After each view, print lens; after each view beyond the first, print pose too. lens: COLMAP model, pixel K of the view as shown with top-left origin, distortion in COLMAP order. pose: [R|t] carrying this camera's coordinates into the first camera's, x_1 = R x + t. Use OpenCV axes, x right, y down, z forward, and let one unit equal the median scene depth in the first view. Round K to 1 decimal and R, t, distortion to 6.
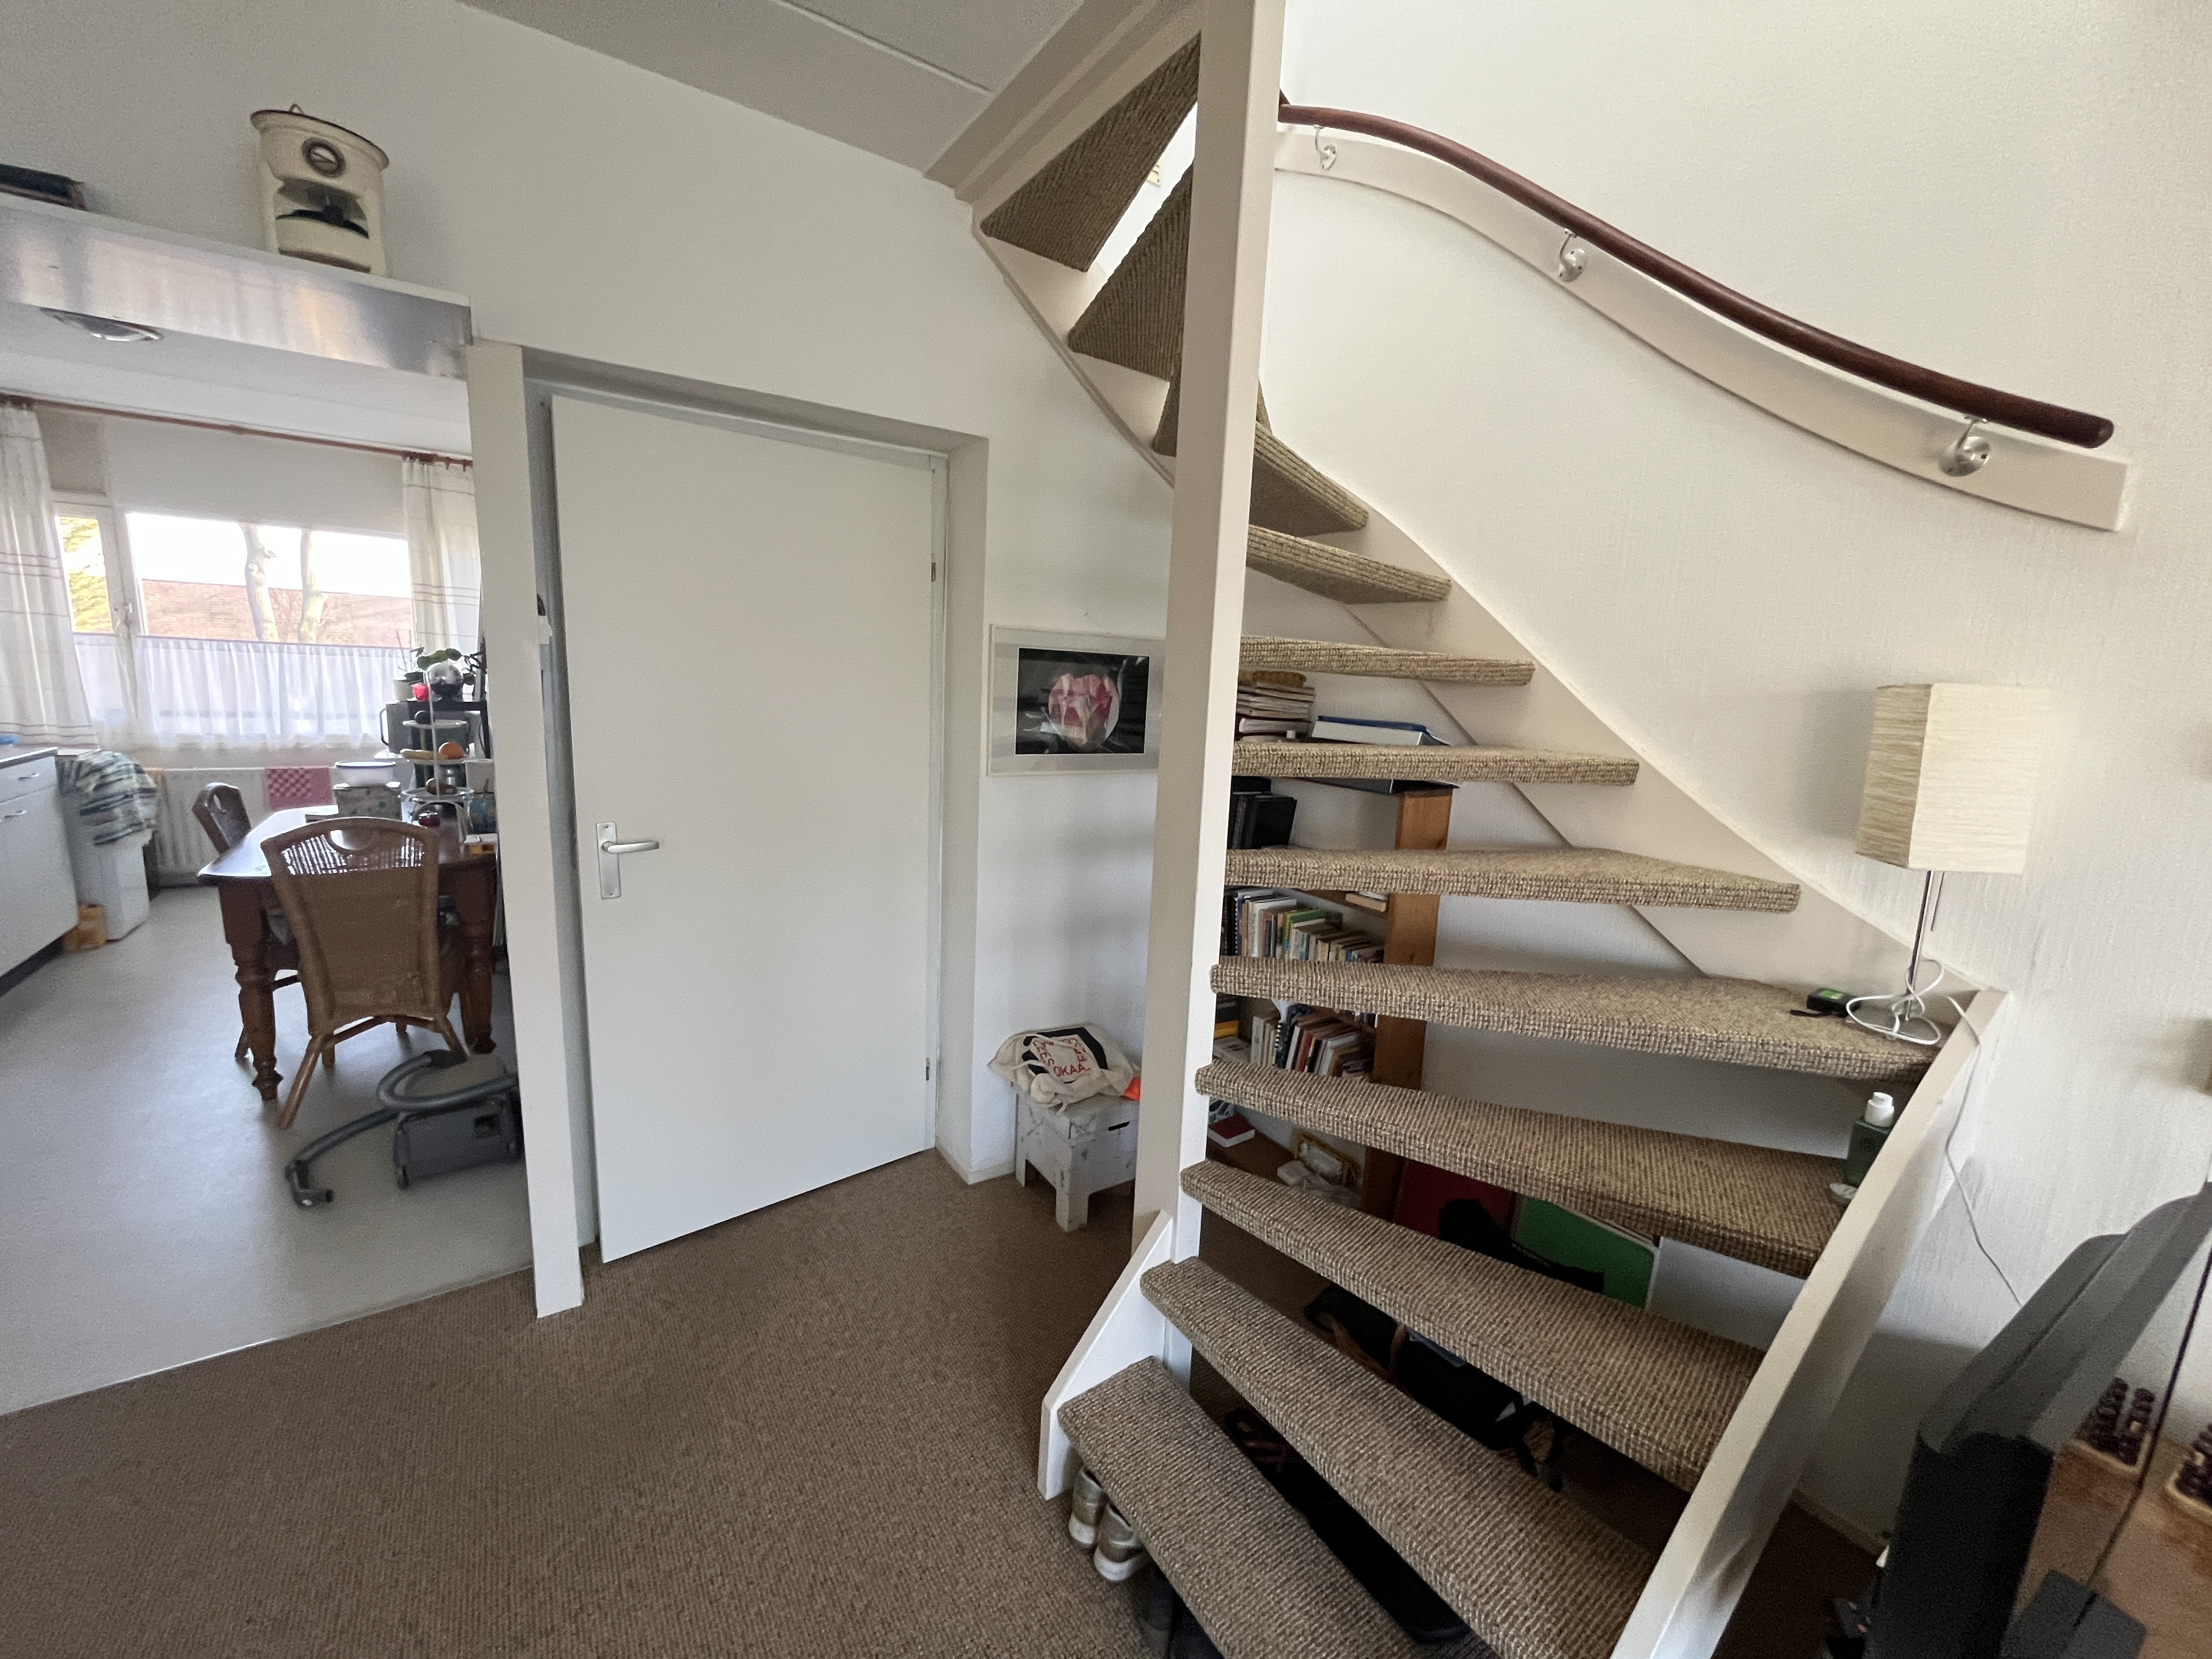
lens RADIAL K [[891.8, 0, 1104.4], [0, 891.8, 827.4], [0, 0, 1]] dist [-0.002681, 0.000225]
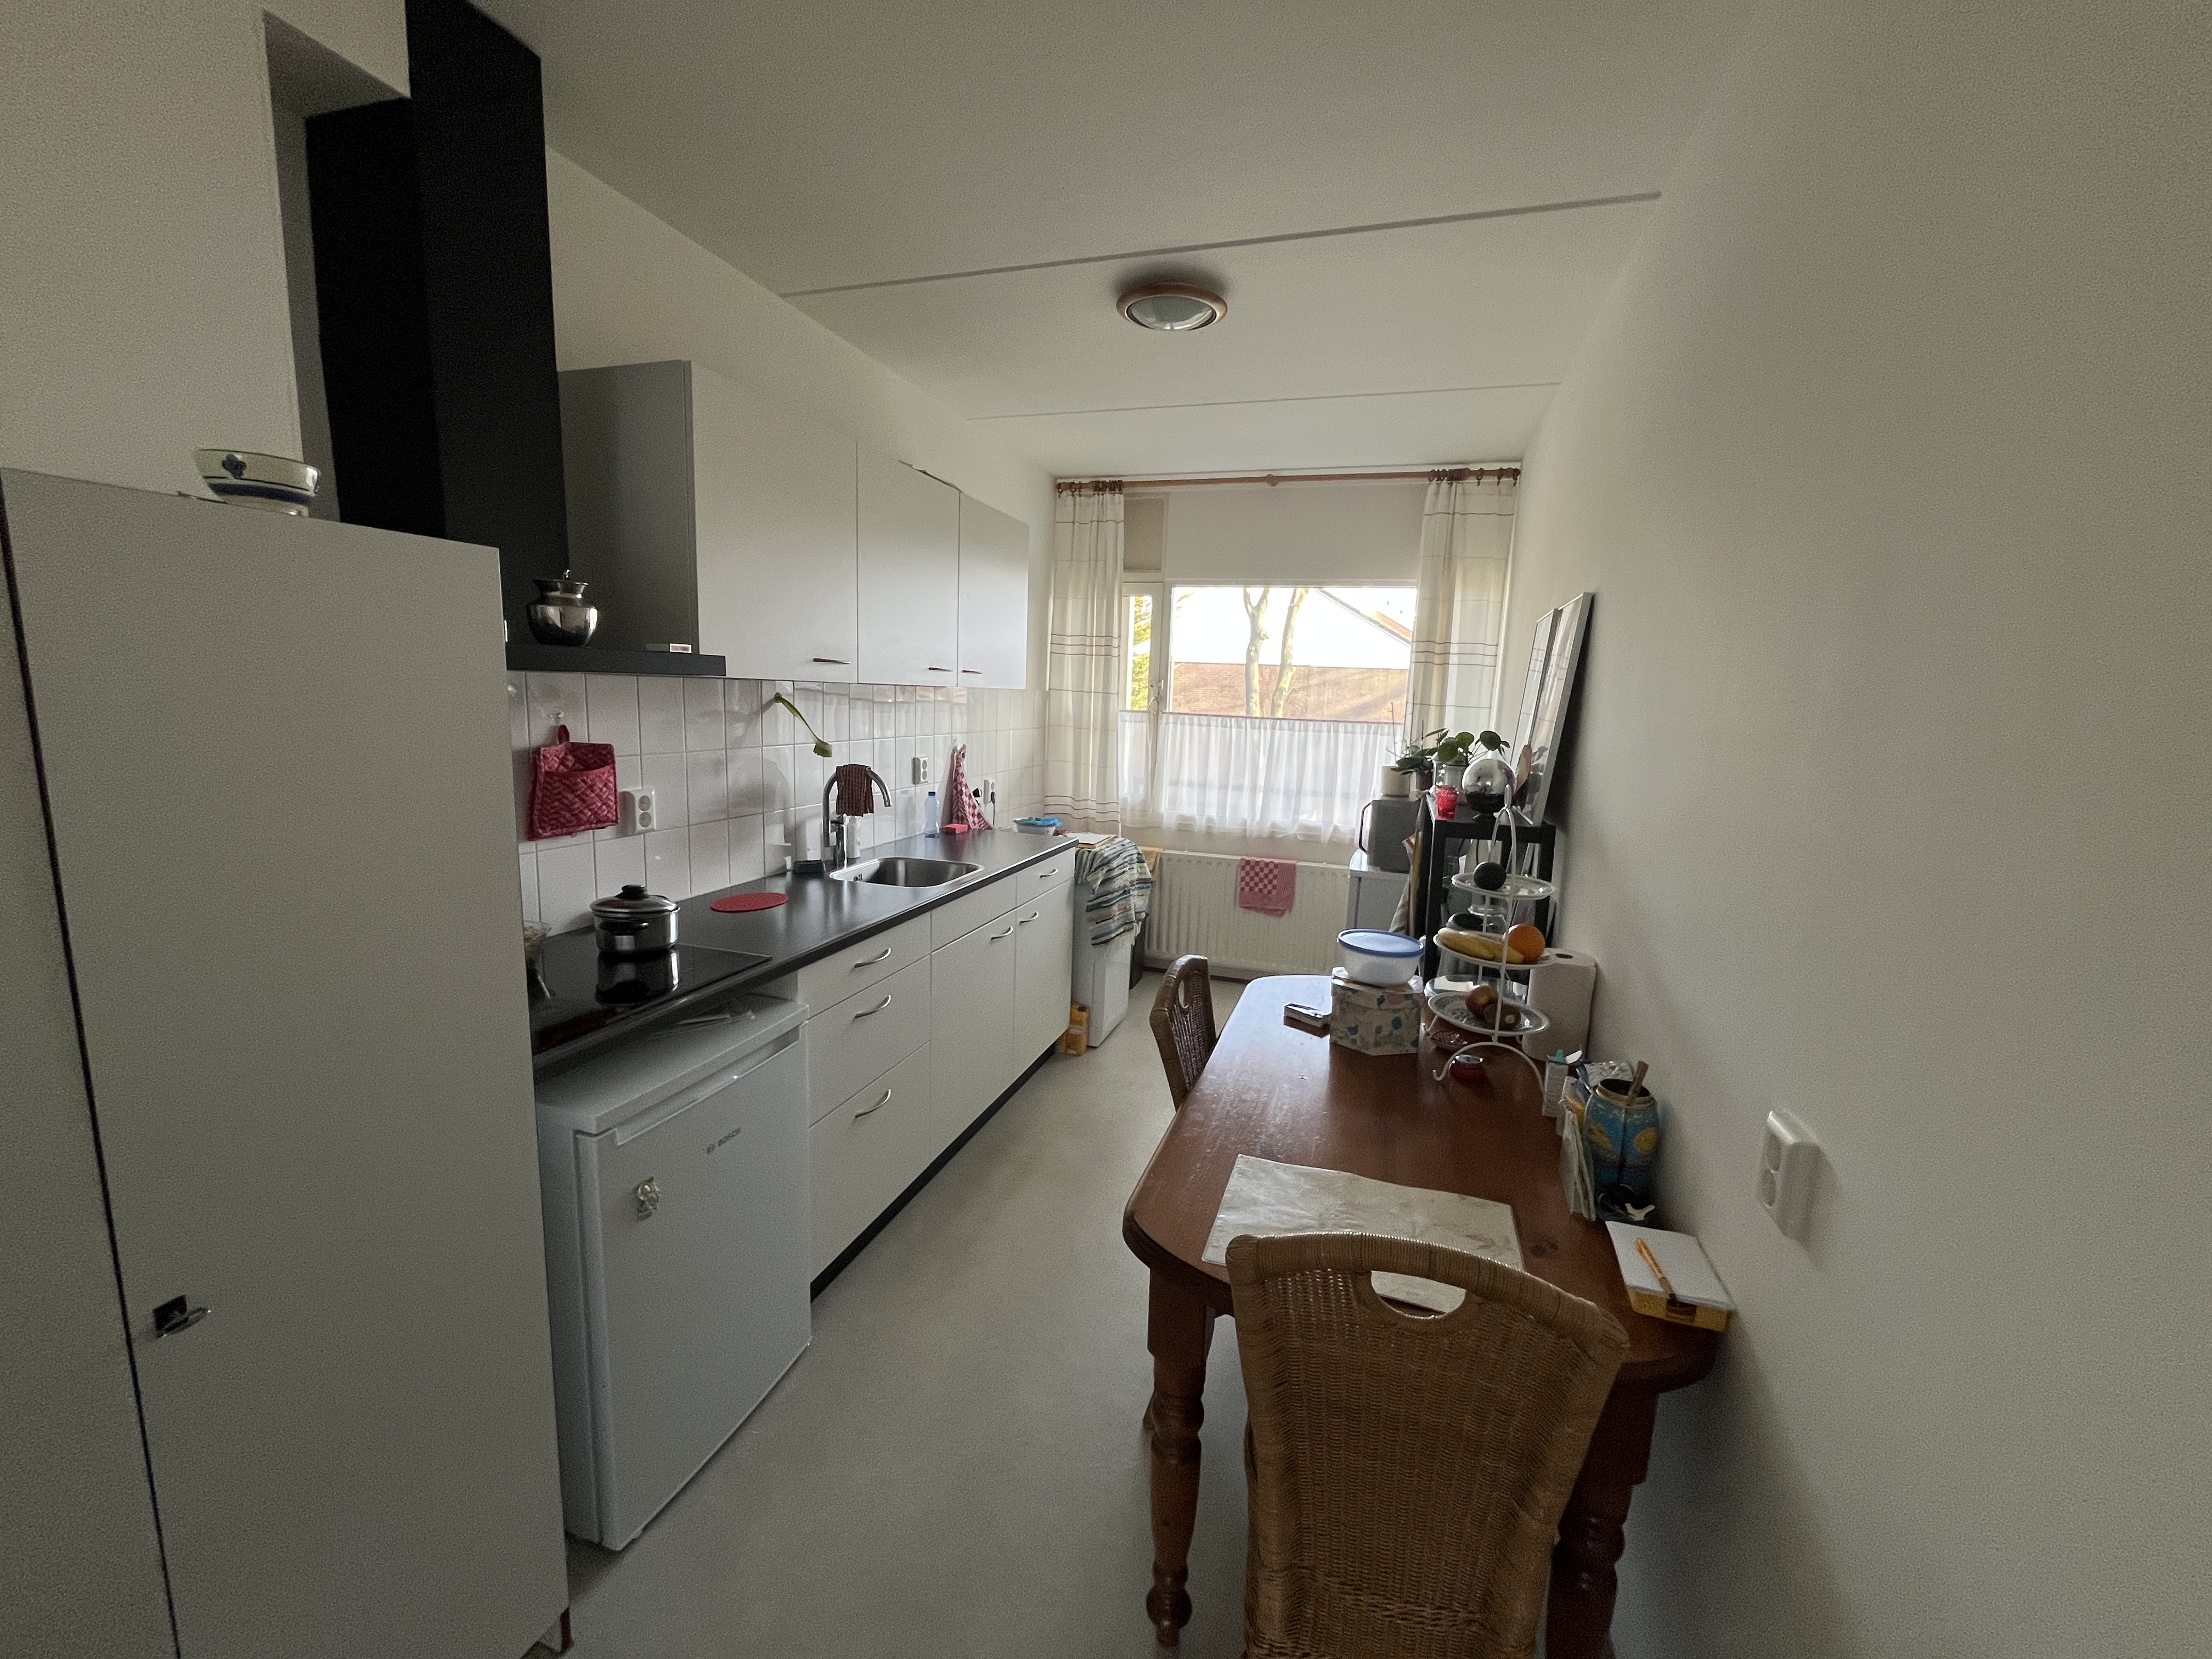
lens RADIAL K [[891.8, 0, 1105.8], [0, 891.8, 830.7], [0, 0, 1]] dist [-0.002681, 0.000225]
pose [[0.619582, 0.093137, -0.779387, -0.364395], [-0.140011, 0.990125, 0.007017, -0.087998], [0.772344, 0.104775, 0.626504, 0.363812]]
